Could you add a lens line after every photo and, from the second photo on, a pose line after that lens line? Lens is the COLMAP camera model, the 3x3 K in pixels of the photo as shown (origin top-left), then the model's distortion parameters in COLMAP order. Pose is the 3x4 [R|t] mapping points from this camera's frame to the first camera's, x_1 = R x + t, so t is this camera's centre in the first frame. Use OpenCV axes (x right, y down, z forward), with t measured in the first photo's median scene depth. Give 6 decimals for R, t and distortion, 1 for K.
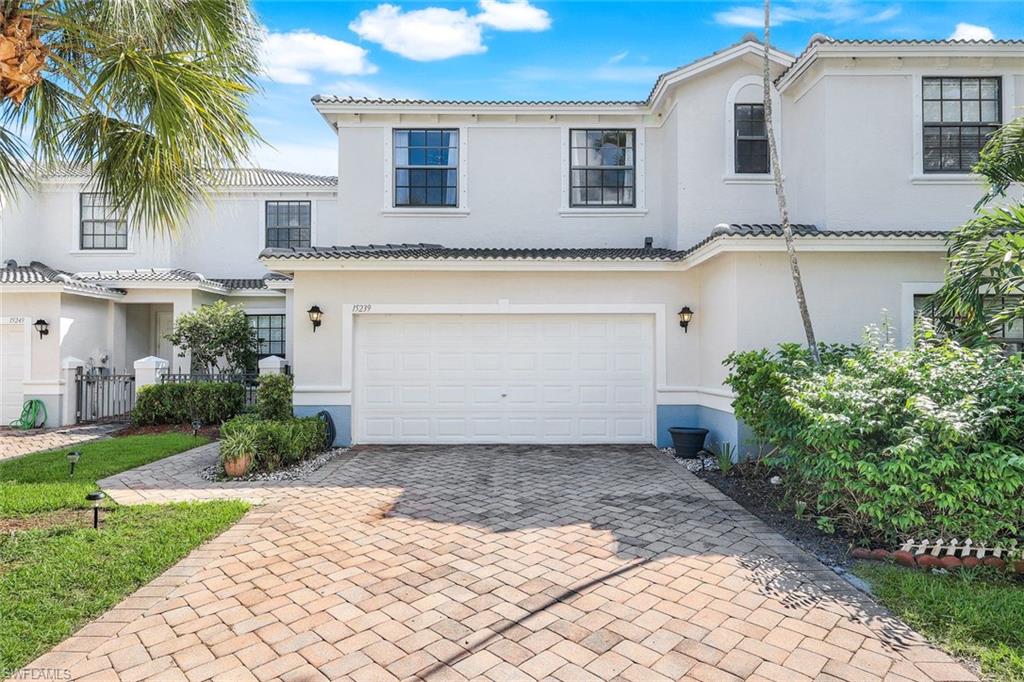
lens RADIAL K [[555.5, 0, 513.0], [0, 555.5, 357.9], [0, 0, 1]] dist [-0.000208, 0.000158]
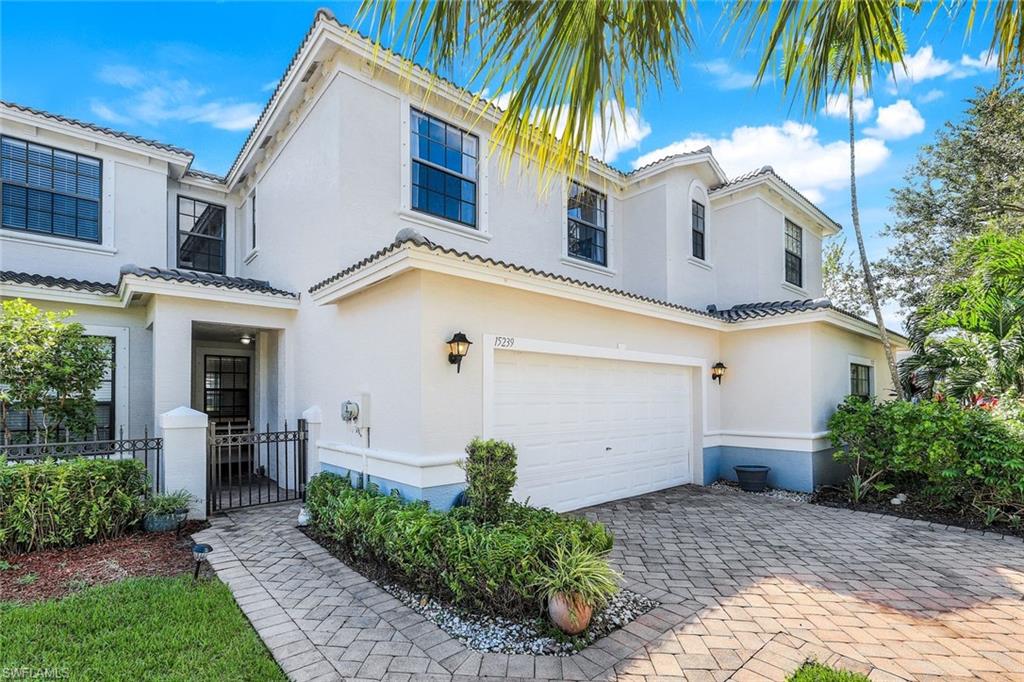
lens RADIAL K [[474.6, 0, 511.3], [0, 474.6, 394.4], [0, 0, 1]] dist [0.000132, -0.000046]
pose [[0.757804, 0.006426, 0.652451, -0.656740], [0.000181, 0.999949, -0.010059, -0.014382], [-0.652483, 0.007741, 0.757764, 0.519751]]
